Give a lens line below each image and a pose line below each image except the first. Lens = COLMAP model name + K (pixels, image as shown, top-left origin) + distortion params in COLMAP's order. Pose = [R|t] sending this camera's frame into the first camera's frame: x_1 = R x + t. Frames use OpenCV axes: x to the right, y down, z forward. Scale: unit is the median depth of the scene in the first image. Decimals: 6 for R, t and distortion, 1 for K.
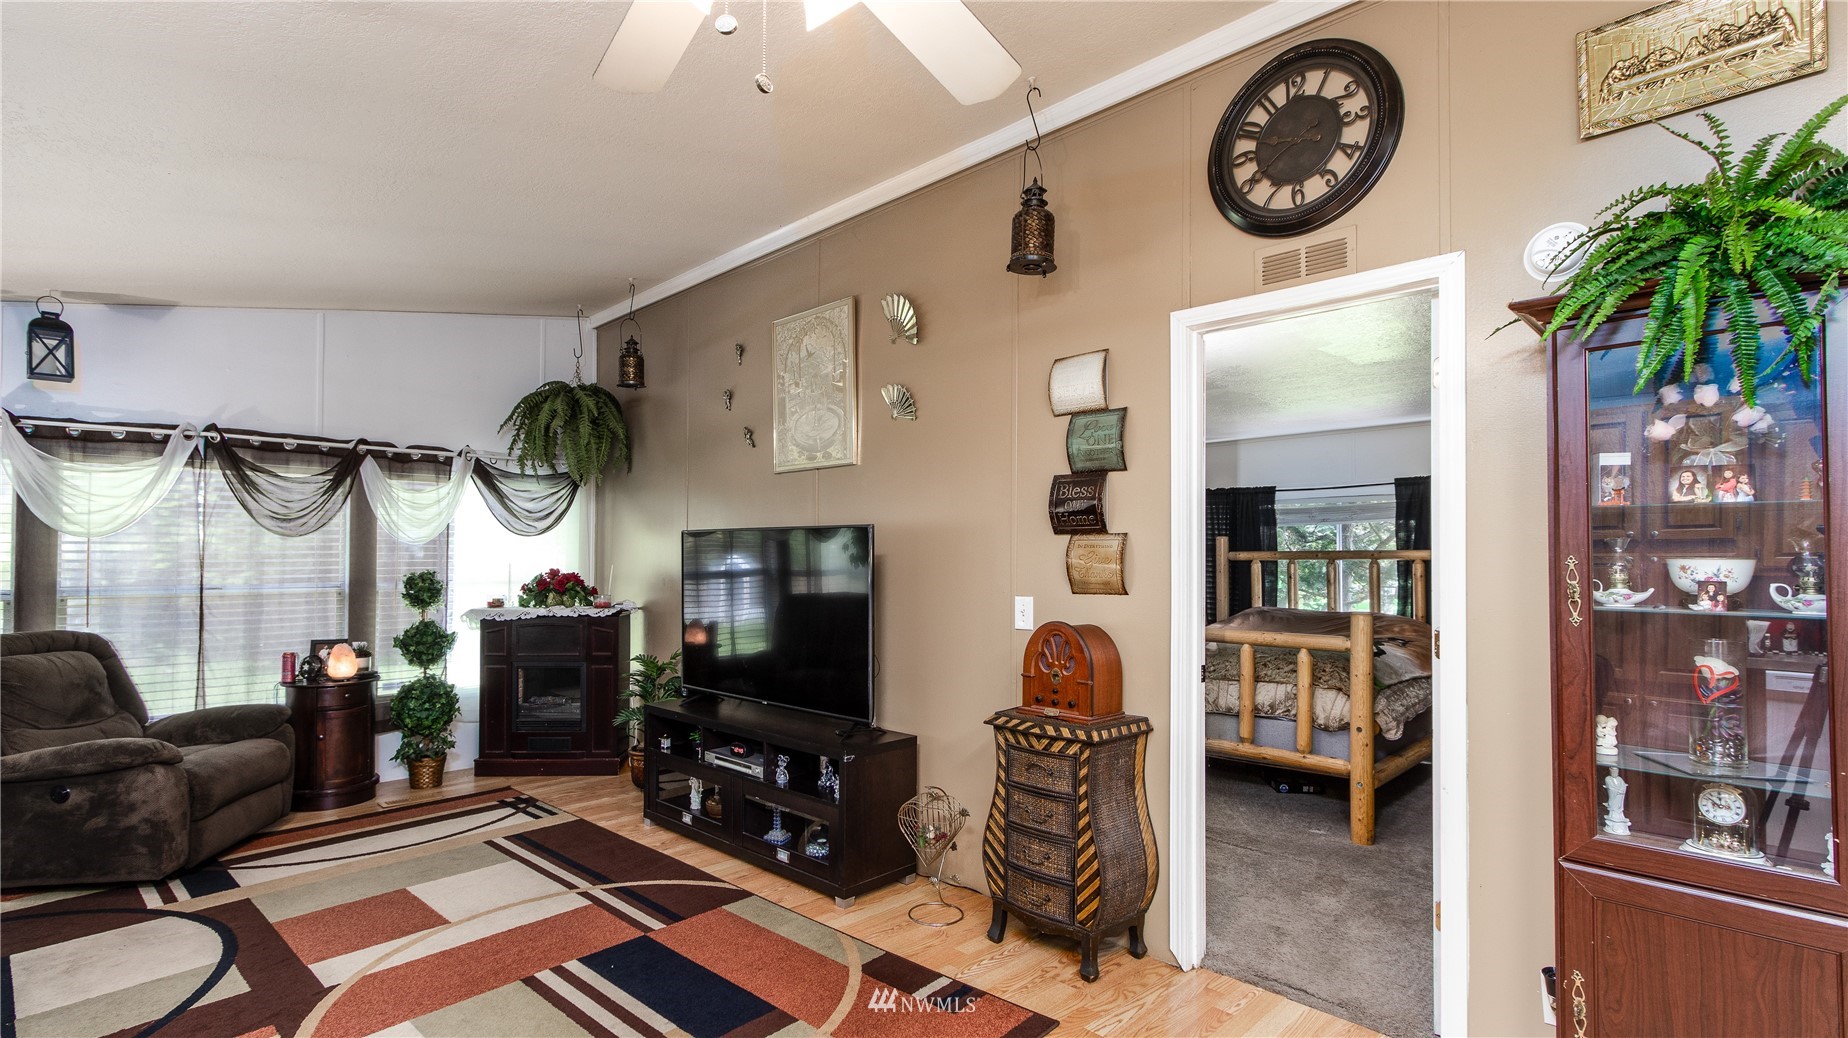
lens RADIAL K [[889.1, 0, 924.1], [0, 889.1, 542.7], [0, 0, 1]] dist [-0.001762, -0.000205]
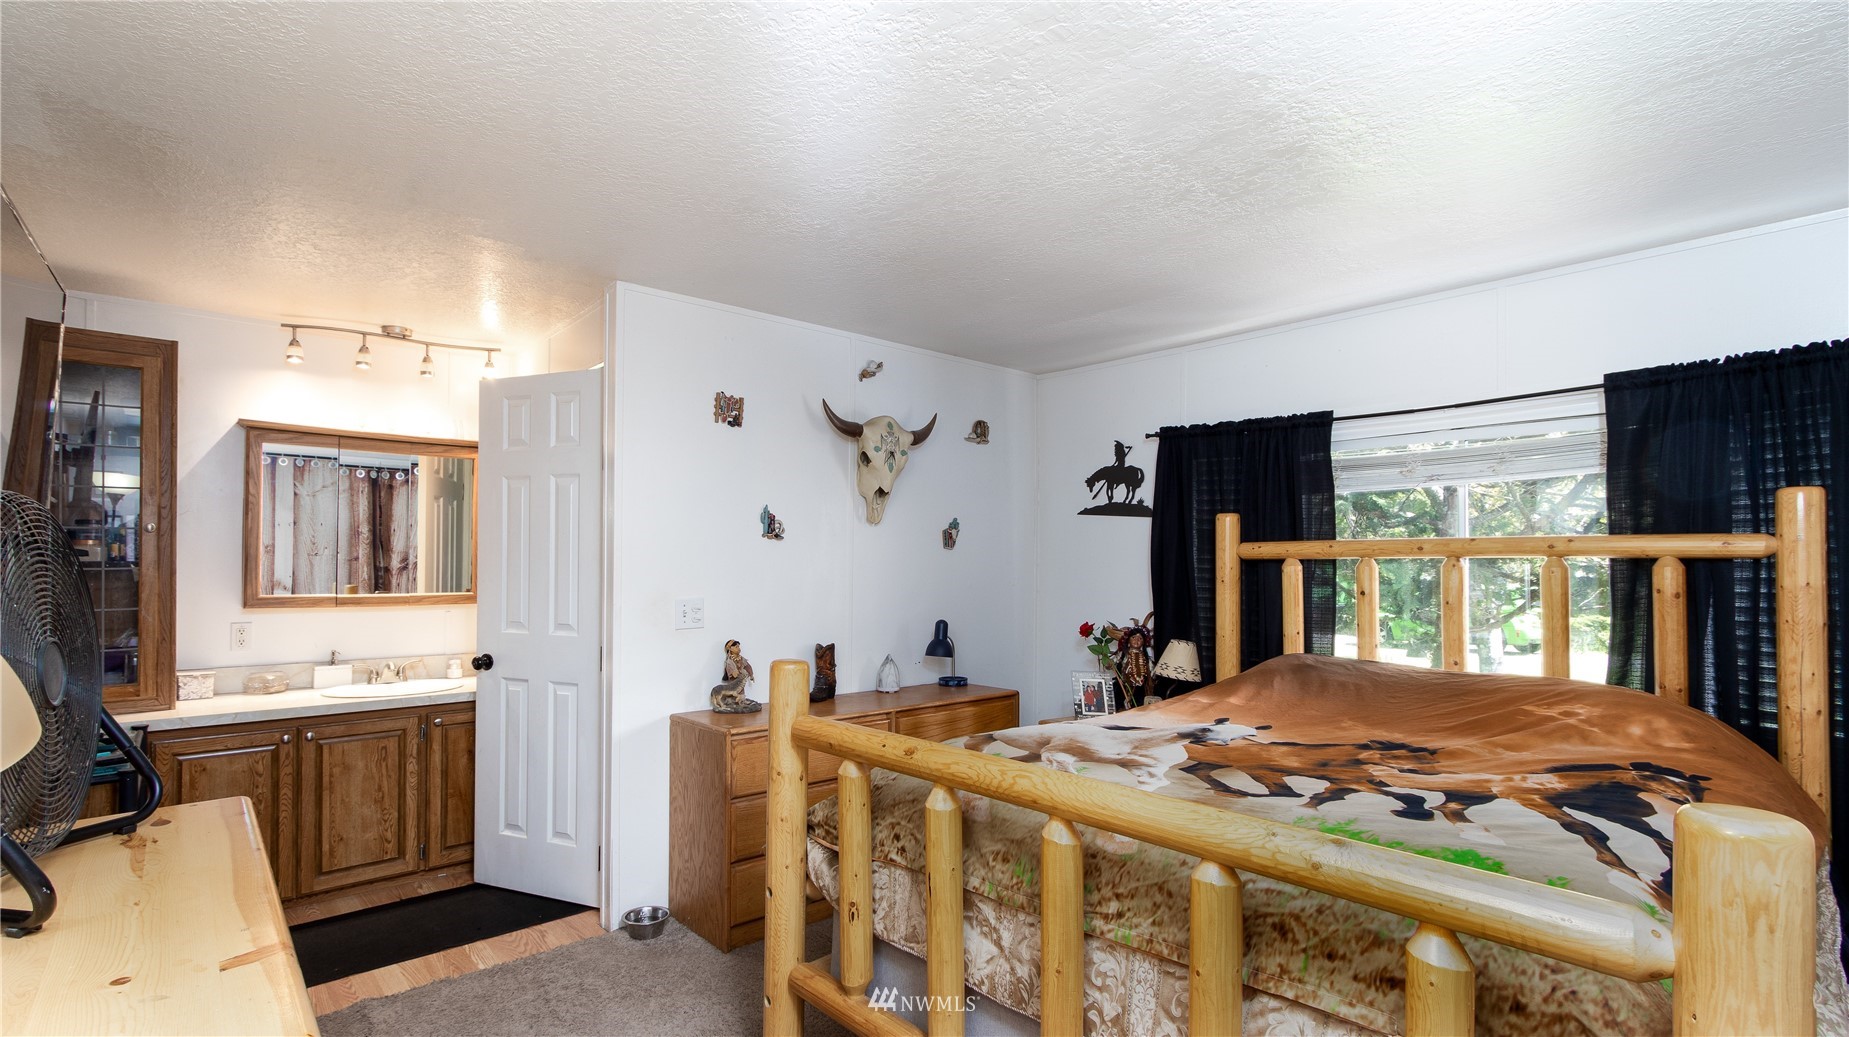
lens RADIAL K [[889.5, 0, 924.6], [0, 889.5, 542.2], [0, 0, 1]] dist [-0.001762, -0.000205]
pose [[0.998284, 0.004104, -0.058418, 0.194813], [-0.004312, 0.999985, -0.003438, 0.013253], [0.058403, 0.003684, 0.998286, 0.484593]]
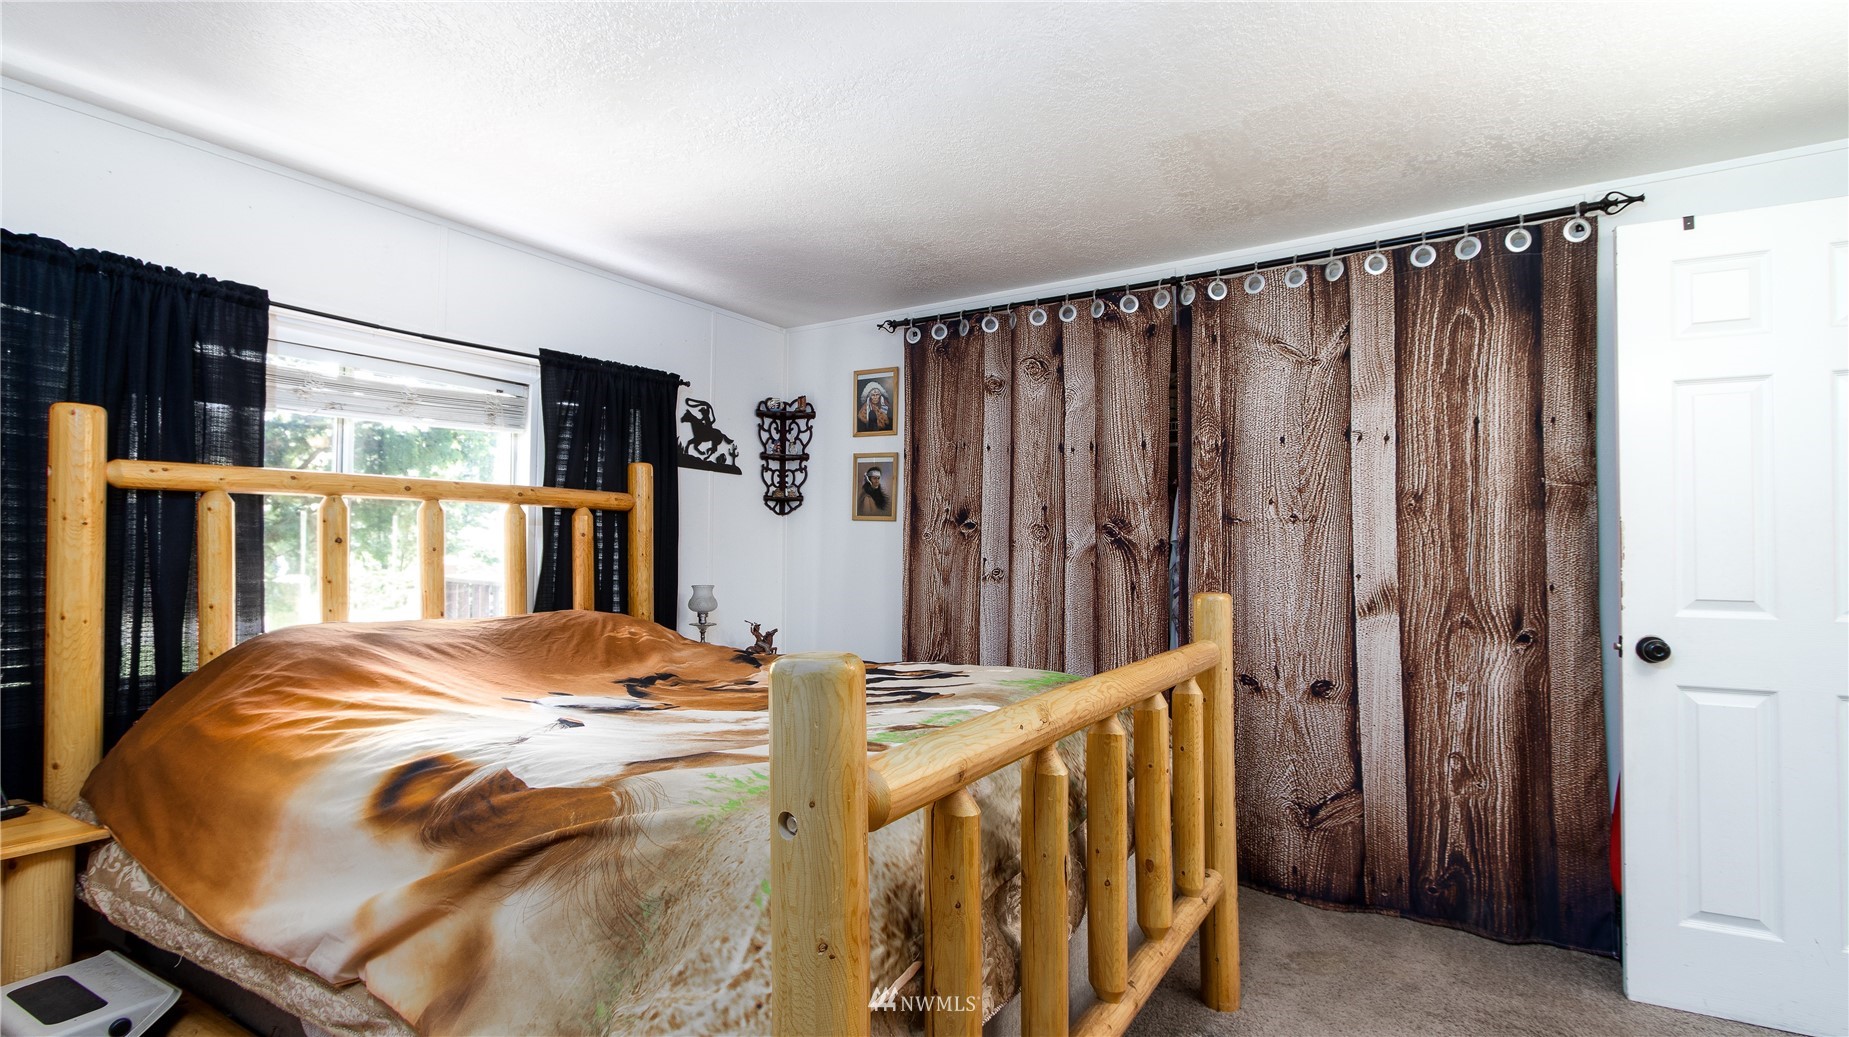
lens RADIAL K [[889.5, 0, 924.6], [0, 889.5, 542.2], [0, 0, 1]] dist [-0.001762, -0.000205]
pose [[-0.204061, 0.013010, 0.978872, -0.015182], [-0.014979, 0.999753, -0.016410, 0.040691], [-0.978844, -0.018011, -0.203815, 0.802189]]
